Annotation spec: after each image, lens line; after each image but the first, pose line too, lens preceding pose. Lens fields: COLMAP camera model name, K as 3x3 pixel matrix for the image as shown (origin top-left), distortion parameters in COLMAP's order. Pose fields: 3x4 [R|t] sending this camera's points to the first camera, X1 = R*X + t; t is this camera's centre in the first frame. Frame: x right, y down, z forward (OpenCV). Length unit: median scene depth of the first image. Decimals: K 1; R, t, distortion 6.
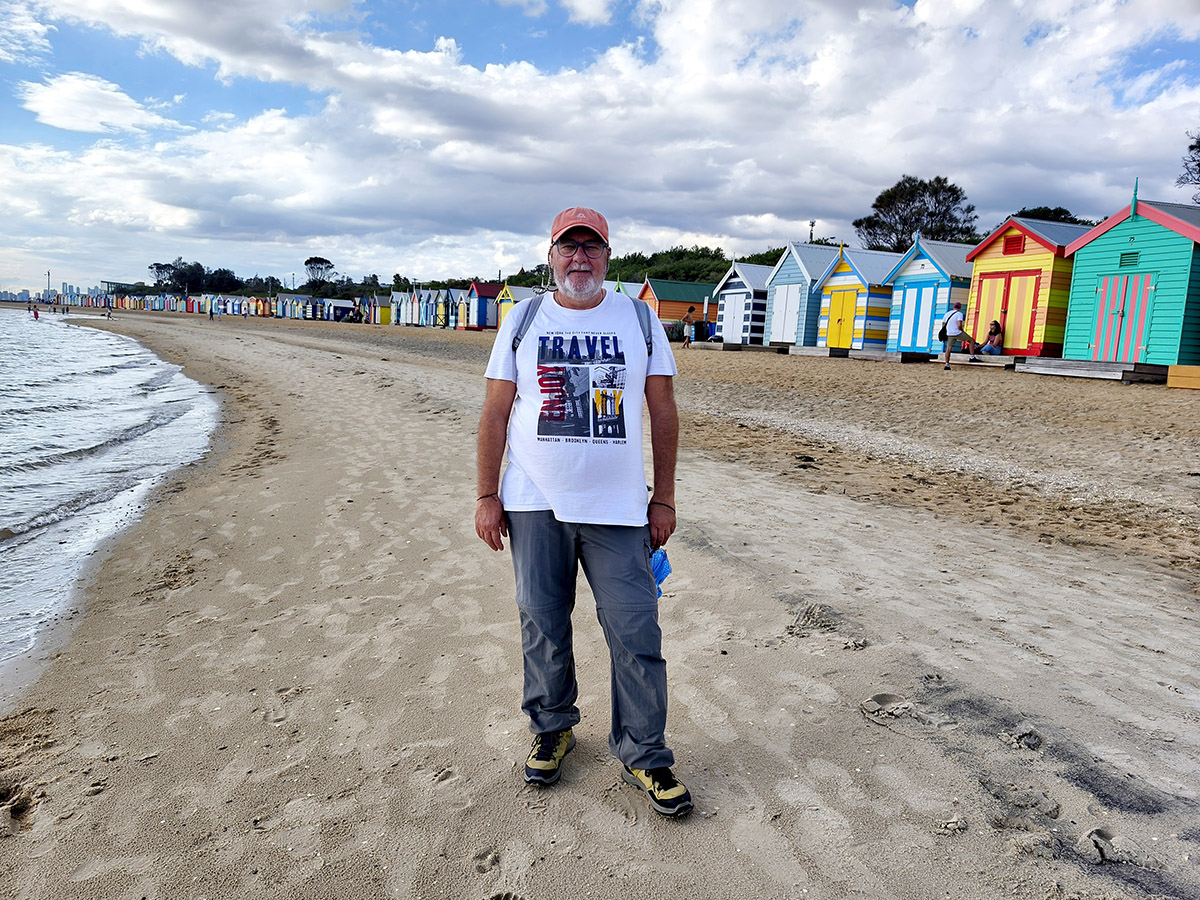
lens RADIAL K [[825.8, 0, 600.0], [0, 825.8, 450.0], [0, 0, 1]] dist [0.034233, -0.065215]
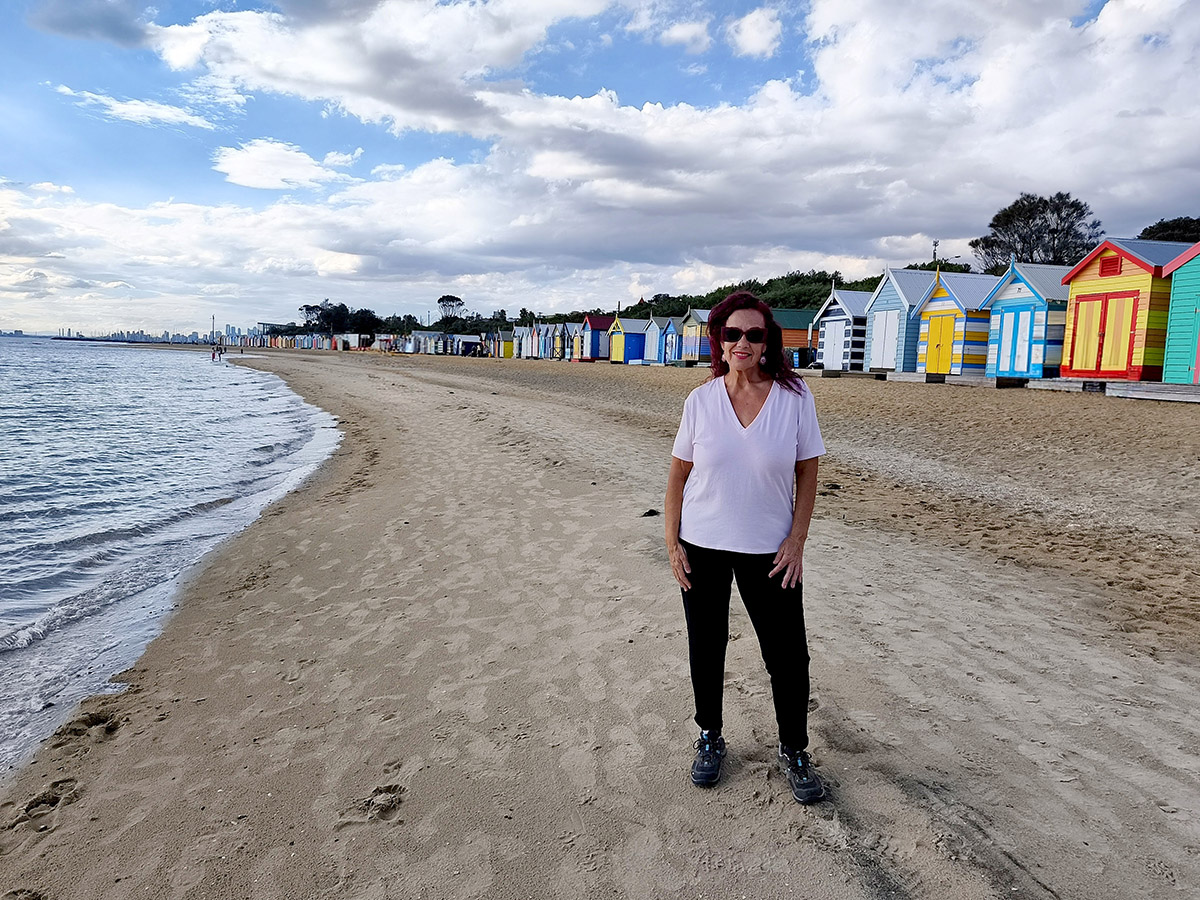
lens RADIAL K [[819.9, 0, 600.0], [0, 819.9, 450.0], [0, 0, 1]] dist [0.072758, -0.154827]
pose [[0.988909, -0.007875, -0.148315, 0.038795], [0.003058, 0.999461, -0.032673, -0.000902], [0.148492, 0.031857, 0.988400, -0.034538]]
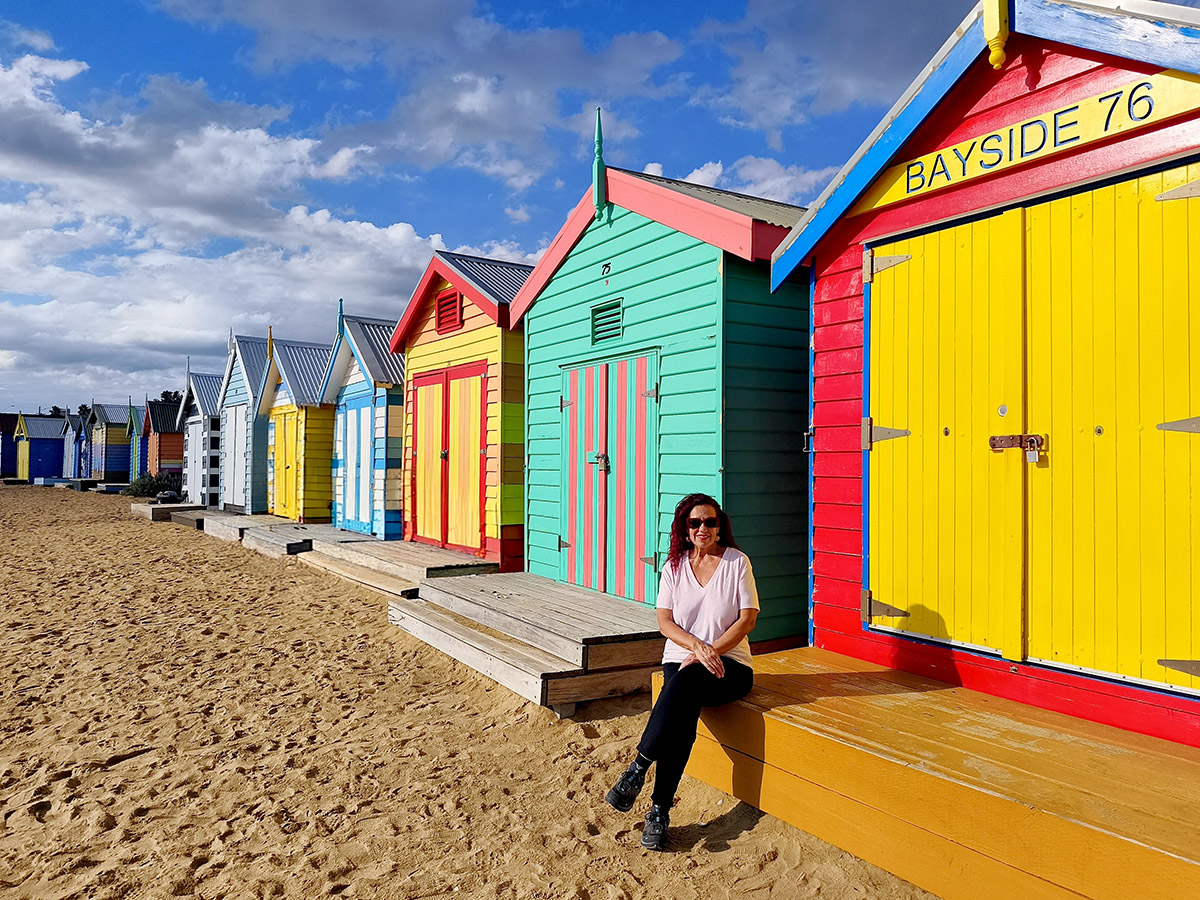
lens RADIAL K [[825.8, 0, 600.0], [0, 825.8, 450.0], [0, 0, 1]] dist [0.034233, -0.065215]
pose [[0.961287, -0.056402, 0.269714, 0.384929], [0.092096, 0.988301, -0.121568, -0.091876], [-0.259702, 0.141701, 0.955236, 0.469499]]
